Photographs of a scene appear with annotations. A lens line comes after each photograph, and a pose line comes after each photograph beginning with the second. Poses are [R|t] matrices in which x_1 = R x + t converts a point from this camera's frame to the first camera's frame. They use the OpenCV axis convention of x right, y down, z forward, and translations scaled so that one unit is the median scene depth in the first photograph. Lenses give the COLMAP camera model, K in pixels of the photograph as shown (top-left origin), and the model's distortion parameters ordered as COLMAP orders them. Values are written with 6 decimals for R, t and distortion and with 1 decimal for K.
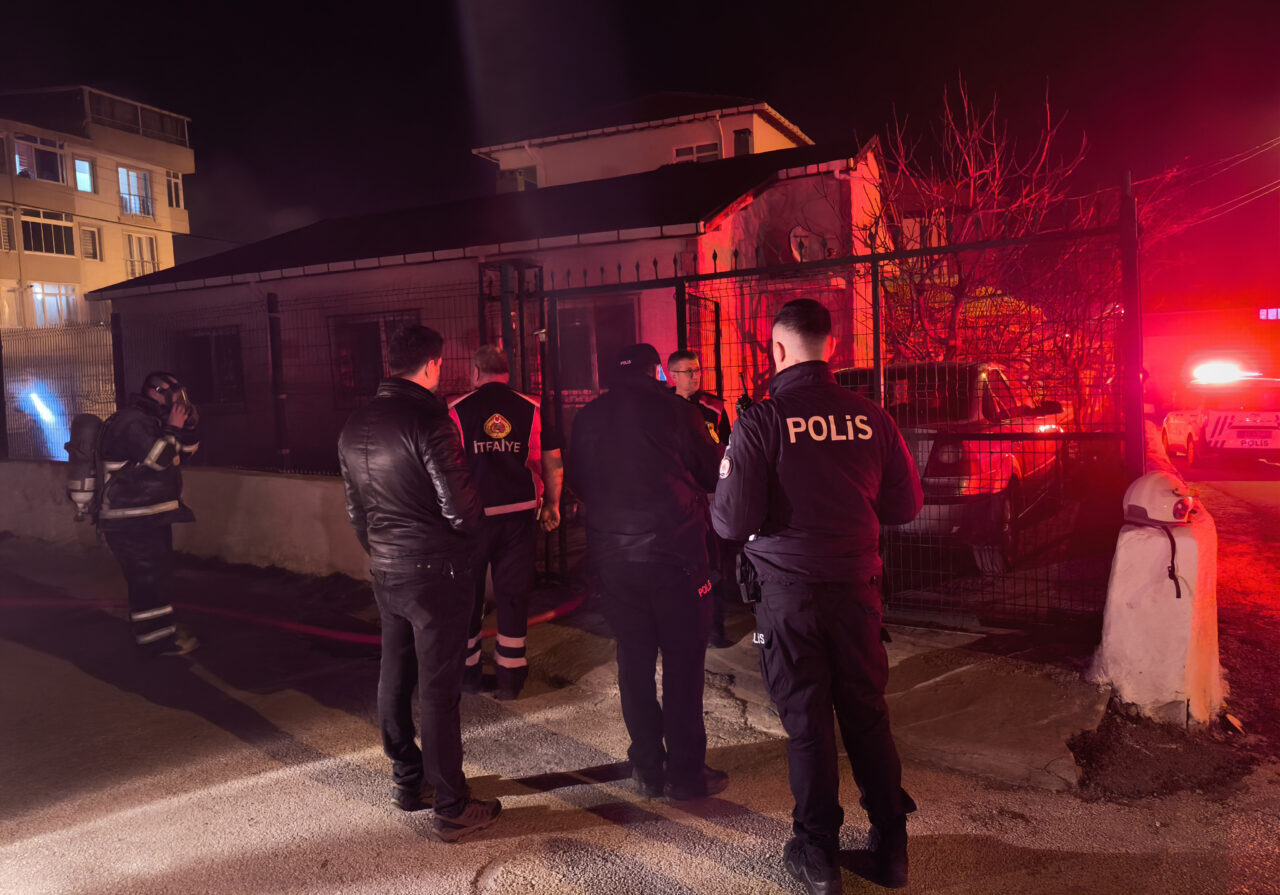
lens RADIAL K [[955.0, 0, 640.0], [0, 955.0, 447.5], [0, 0, 1]] dist [-0.043911, 0.001751]
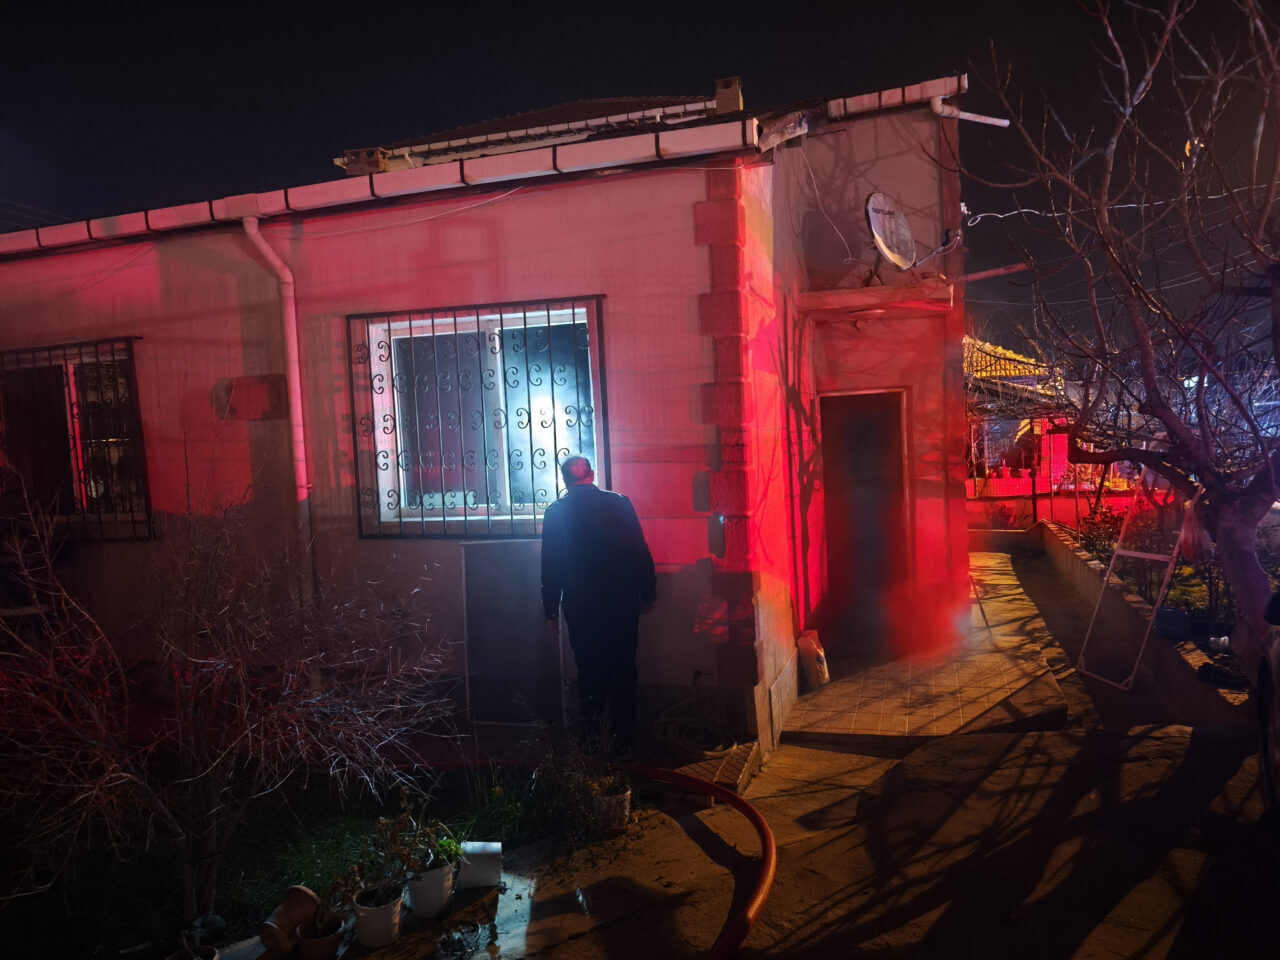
lens RADIAL K [[891.5, 0, 658.9], [0, 891.5, 480.1], [0, 0, 1]] dist [0.000858, -0.005895]
pose [[0.991559, -0.010999, 0.129187, -0.012471], [0.015384, 0.999337, -0.032987, -0.025546], [-0.128738, 0.034696, 0.991071, 0.246248]]
